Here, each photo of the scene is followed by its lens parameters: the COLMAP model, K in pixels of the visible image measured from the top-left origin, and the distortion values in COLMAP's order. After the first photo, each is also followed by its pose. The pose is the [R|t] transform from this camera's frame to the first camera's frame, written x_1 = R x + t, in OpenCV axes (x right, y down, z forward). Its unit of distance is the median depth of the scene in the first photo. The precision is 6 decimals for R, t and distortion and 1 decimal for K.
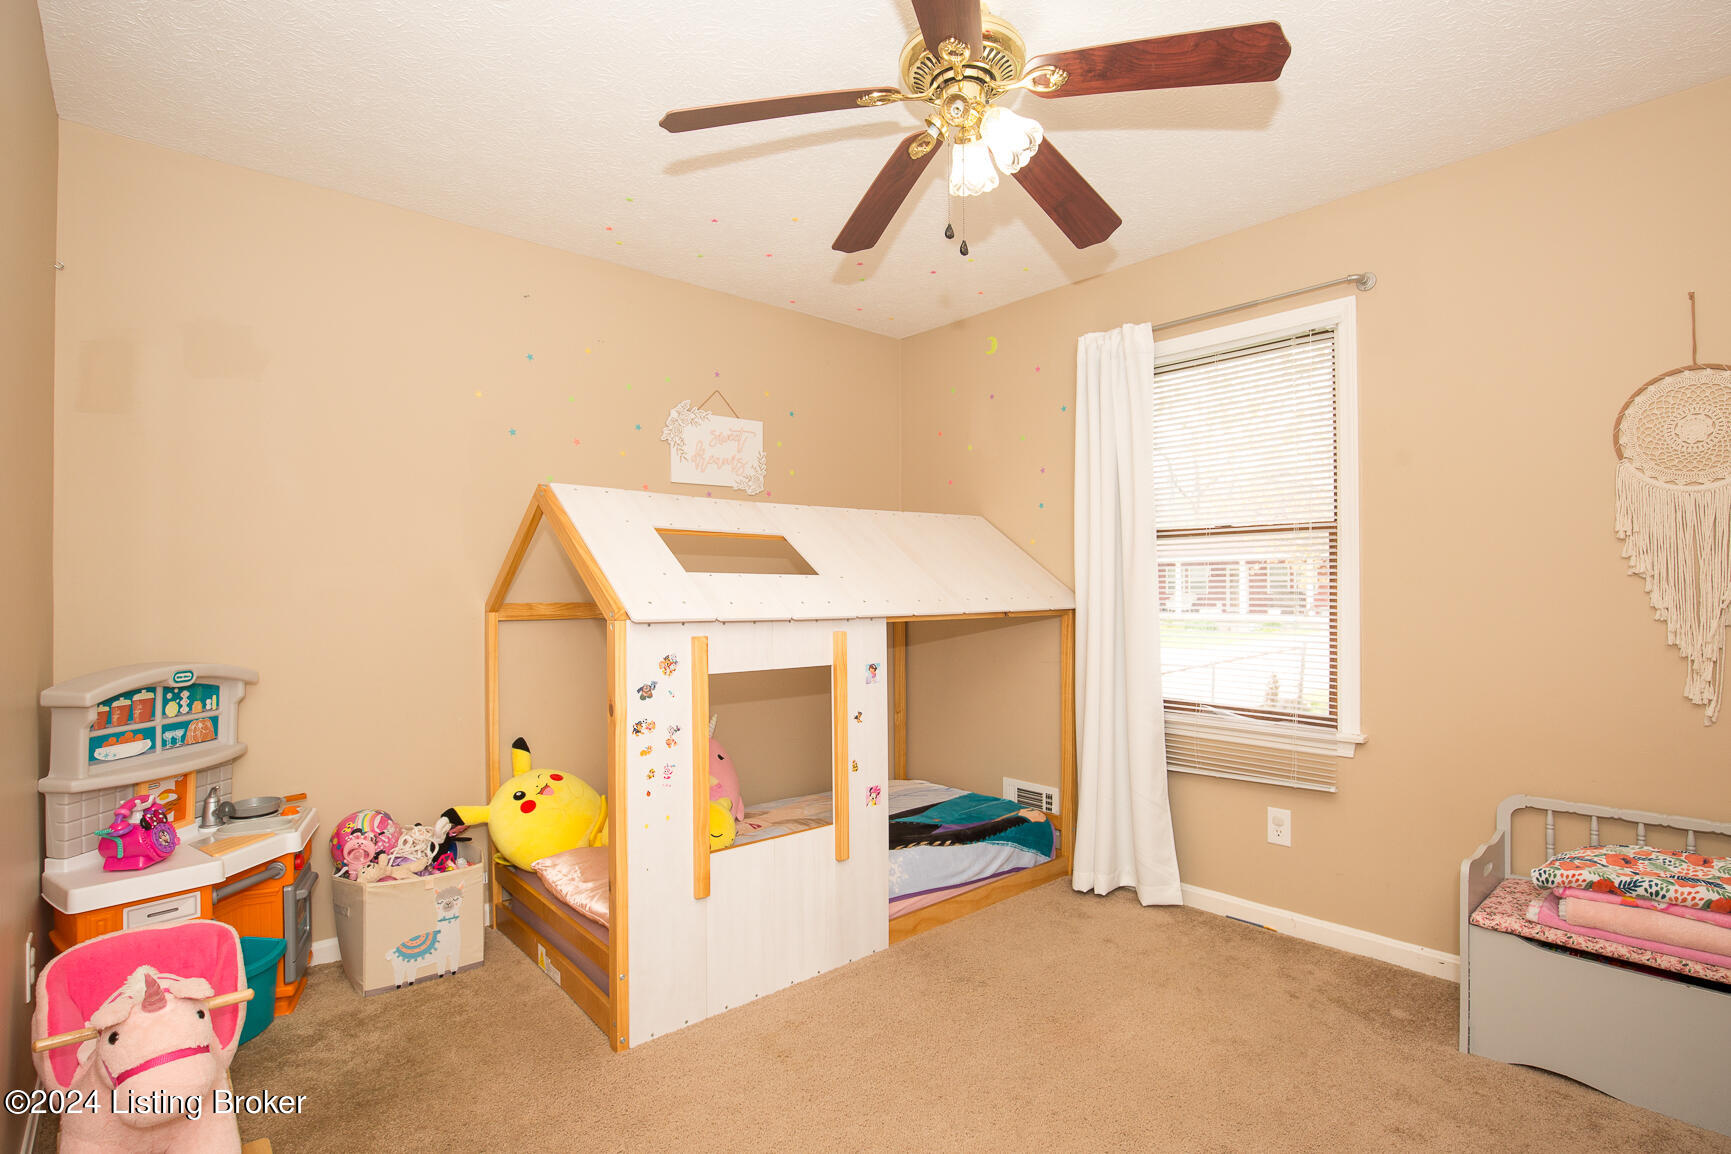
lens RADIAL K [[810.3, 0, 865.1], [0, 810.3, 589.6], [0, 0, 1]] dist [-0.018271, 0.000743]
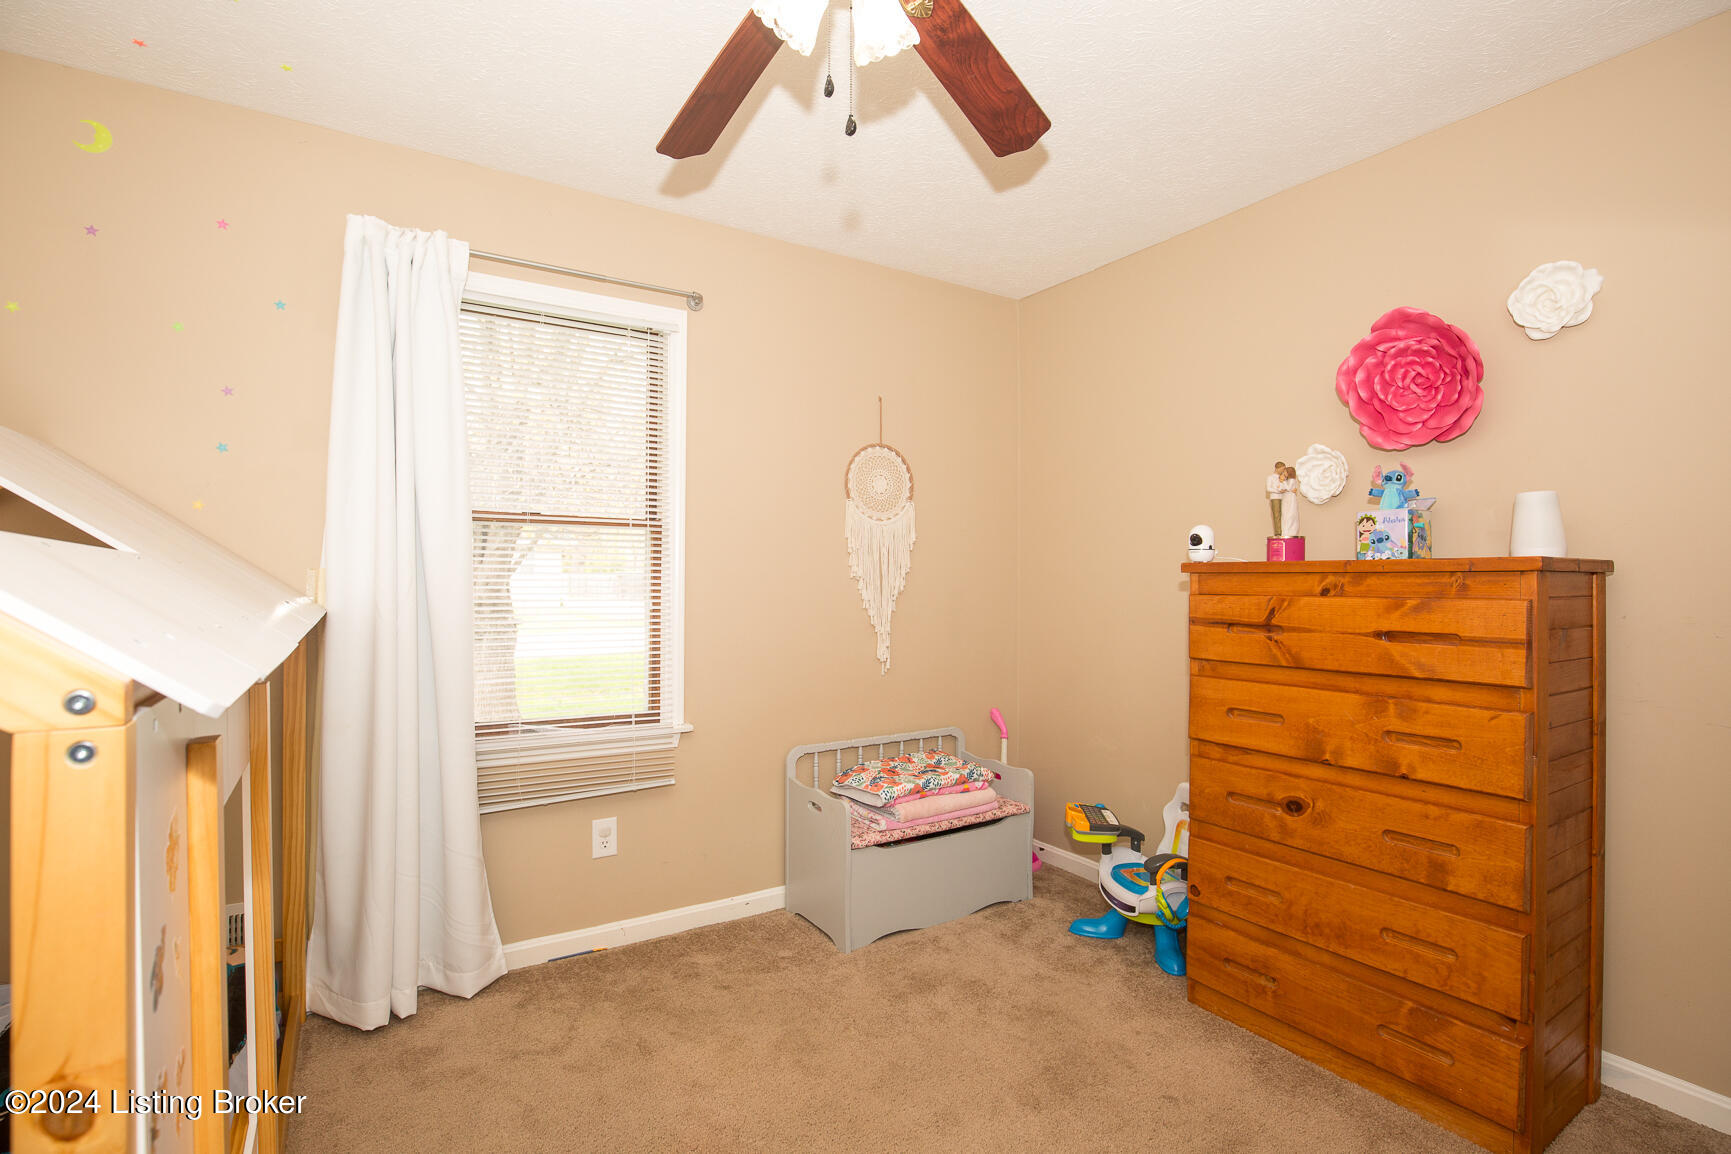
lens RADIAL K [[810.3, 0, 863.2], [0, 810.3, 577.1], [0, 0, 1]] dist [-0.018271, 0.000743]
pose [[0.183336, 0.013313, 0.982960, -0.375211], [-0.005700, 0.999906, -0.012479, -0.001546], [-0.983034, -0.003315, 0.183395, 0.539768]]
